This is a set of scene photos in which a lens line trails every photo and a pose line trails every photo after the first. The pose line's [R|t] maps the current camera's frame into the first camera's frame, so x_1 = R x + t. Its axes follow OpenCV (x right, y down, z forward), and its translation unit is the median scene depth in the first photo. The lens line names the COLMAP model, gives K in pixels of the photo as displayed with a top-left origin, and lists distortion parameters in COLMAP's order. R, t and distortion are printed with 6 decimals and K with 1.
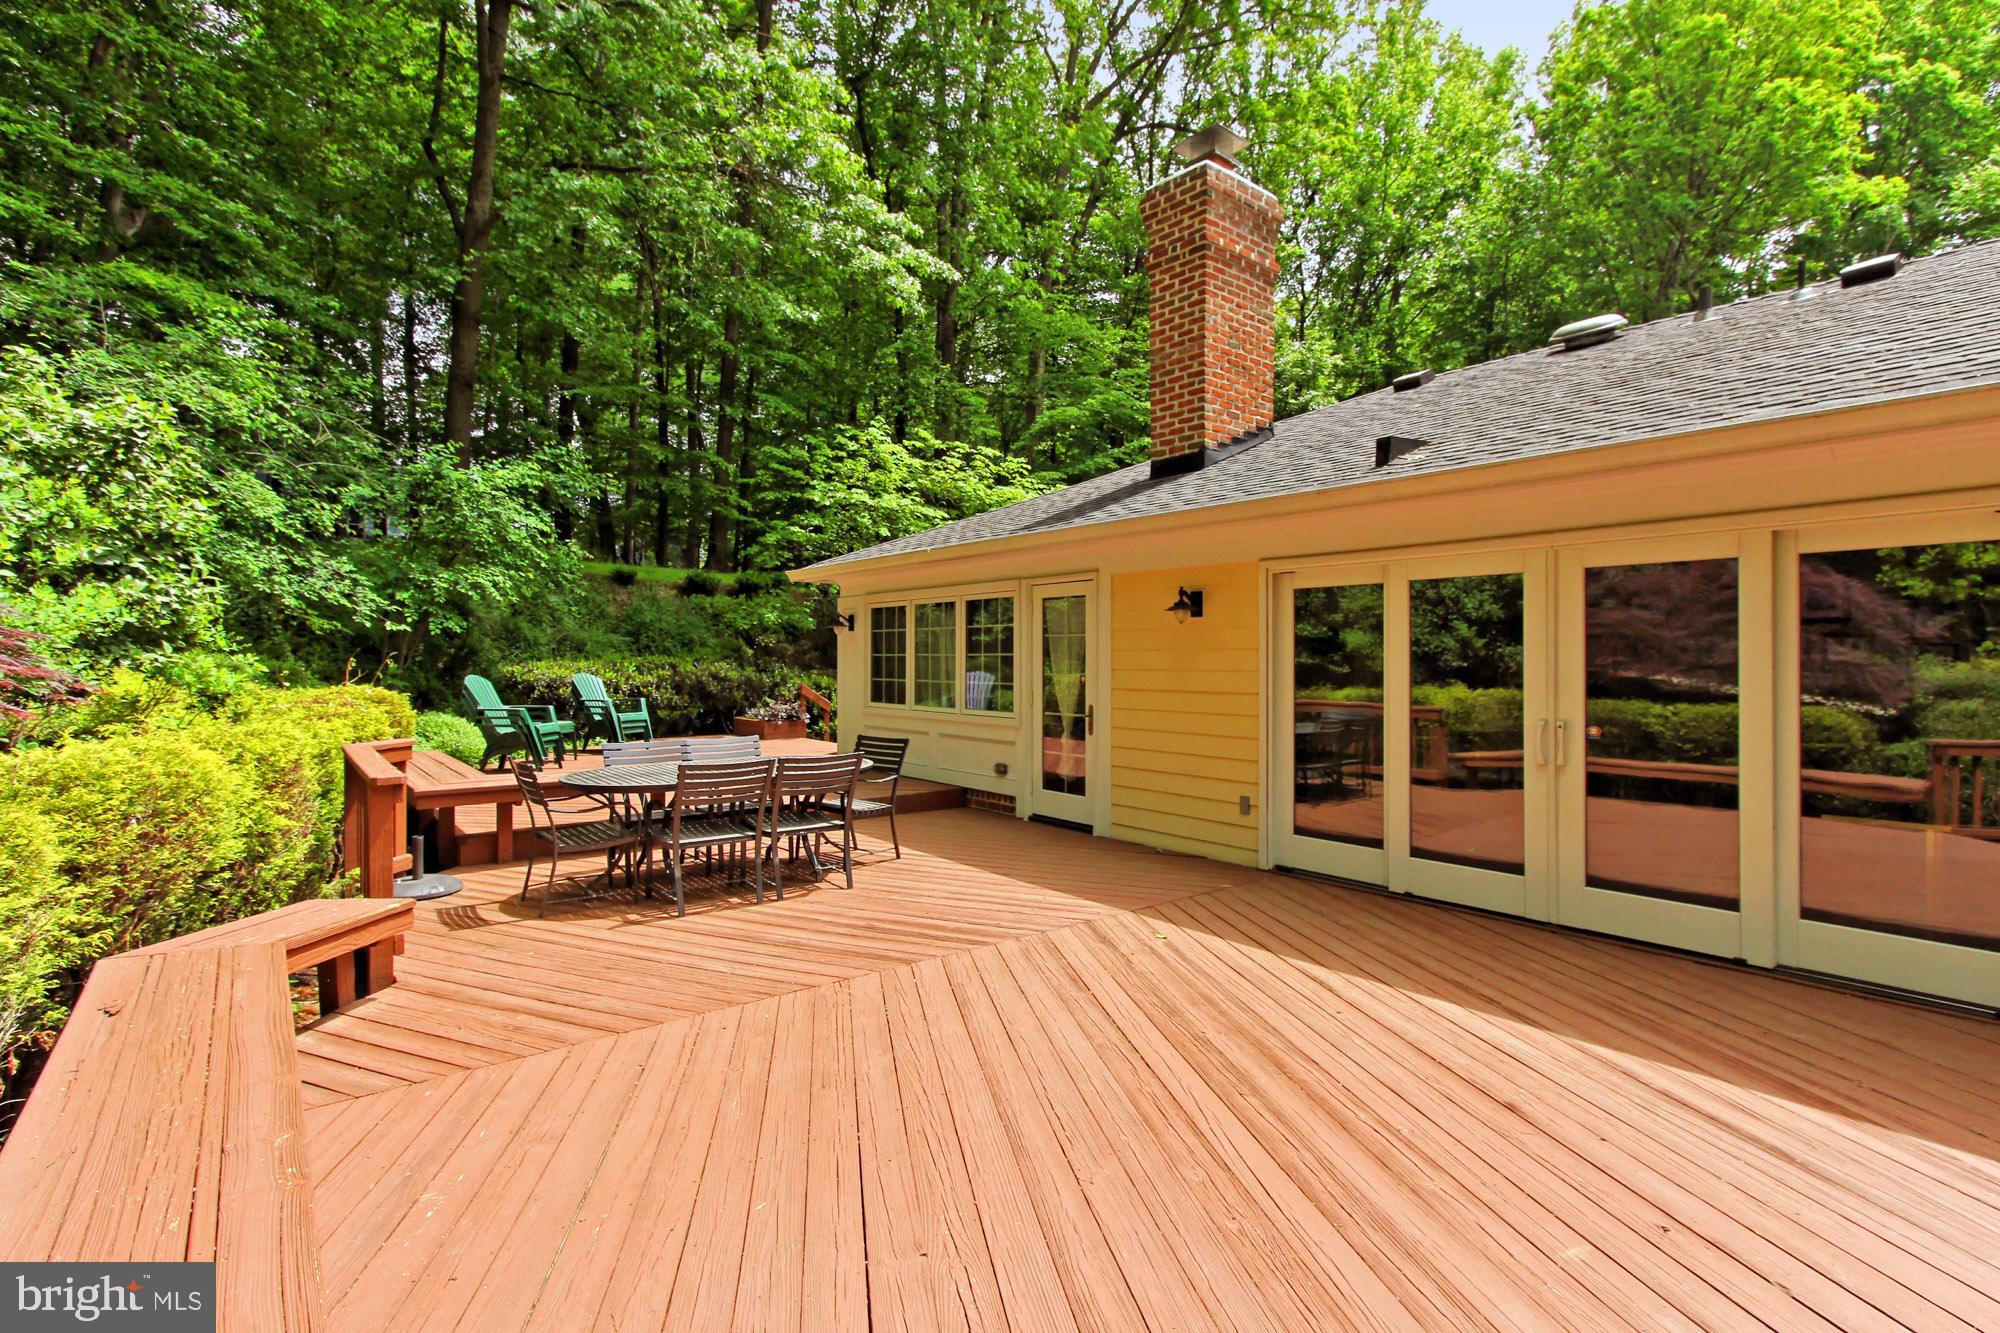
lens RADIAL K [[955.1, 0, 1009.0], [0, 955.1, 657.4], [0, 0, 1]] dist [-0.014468, 0.006926]
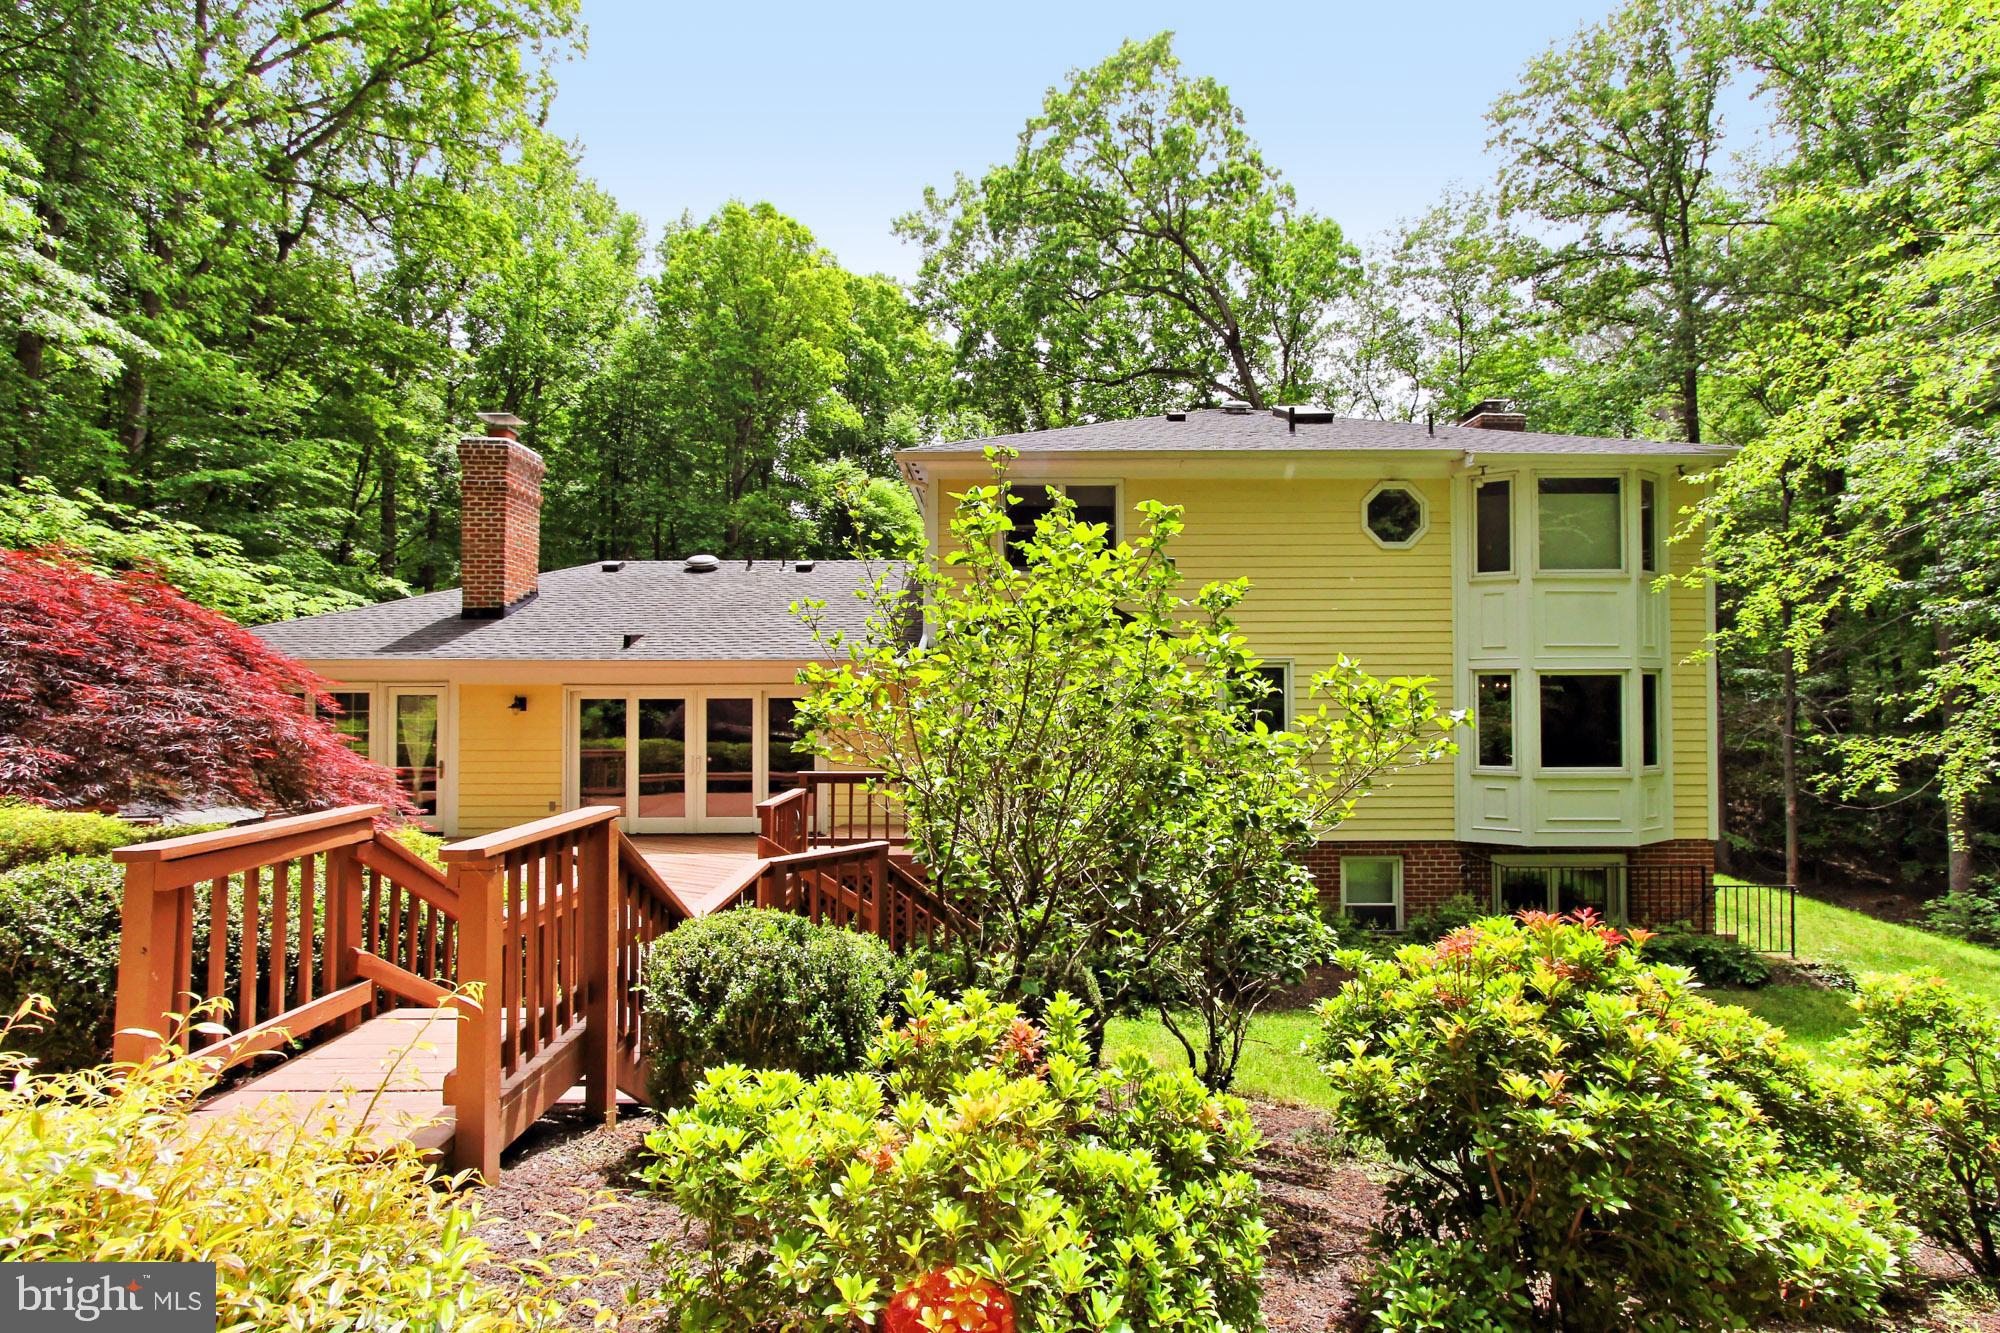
lens RADIAL K [[955.1, 0, 1007.4], [0, 955.1, 667.3], [0, 0, 1]] dist [-0.014468, 0.006926]
pose [[0.637246, 0.016408, 0.770486, -0.524292], [0.001643, 0.999742, -0.022650, -0.067524], [-0.770659, 0.015699, 0.637054, -0.770969]]
